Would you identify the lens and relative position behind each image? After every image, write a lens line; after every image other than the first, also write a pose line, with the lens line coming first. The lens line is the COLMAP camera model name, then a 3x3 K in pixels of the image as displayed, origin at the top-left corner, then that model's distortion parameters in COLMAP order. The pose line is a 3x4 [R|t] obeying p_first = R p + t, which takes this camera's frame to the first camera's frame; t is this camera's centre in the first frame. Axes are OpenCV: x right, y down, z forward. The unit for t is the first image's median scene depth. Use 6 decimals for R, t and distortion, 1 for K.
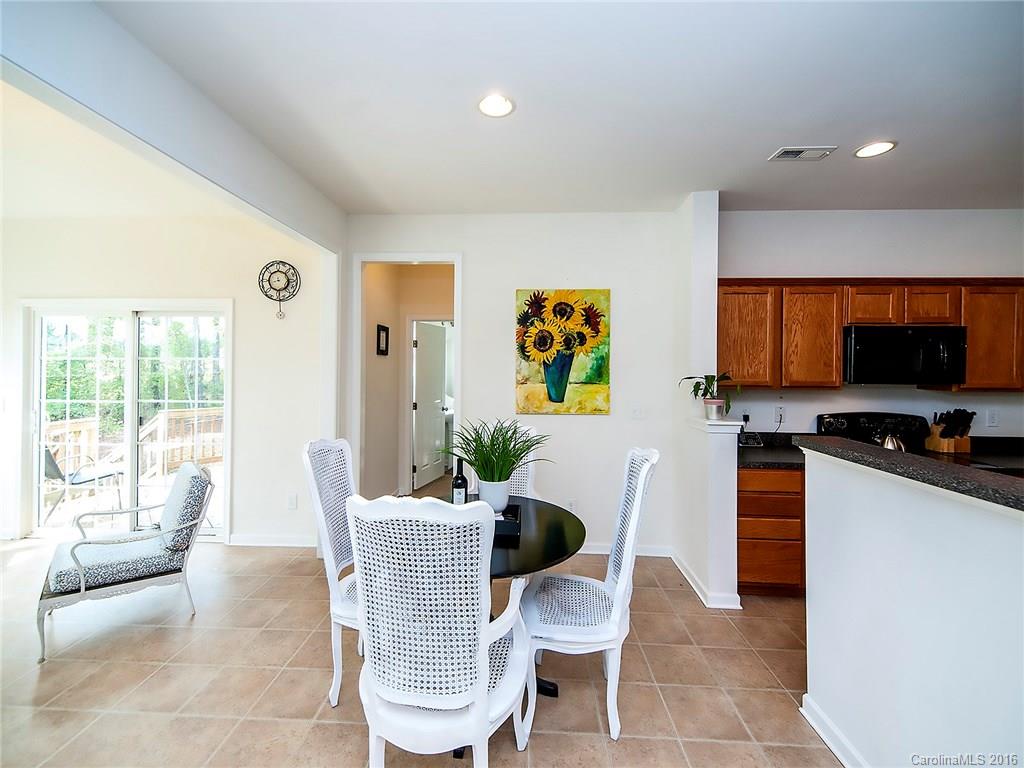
lens RADIAL K [[429.2, 0, 503.8], [0, 429.2, 366.9], [0, 0, 1]] dist [0.011894, -0.003446]
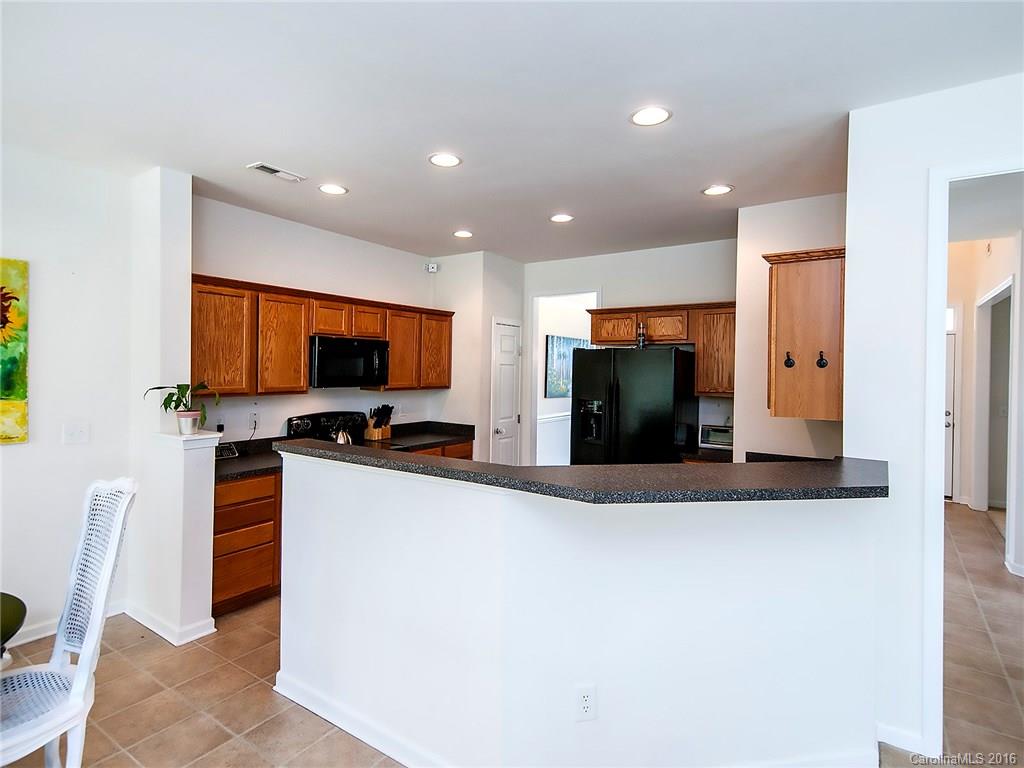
lens RADIAL K [[538.0, 0, 508.8], [0, 538.0, 369.4], [0, 0, 1]] dist [0.020212, -0.001663]
pose [[0.517134, -0.002391, 0.855901, -0.122793], [-0.013999, 0.999839, 0.011251, -0.031999], [-0.855790, -0.017801, 0.517017, -0.139819]]
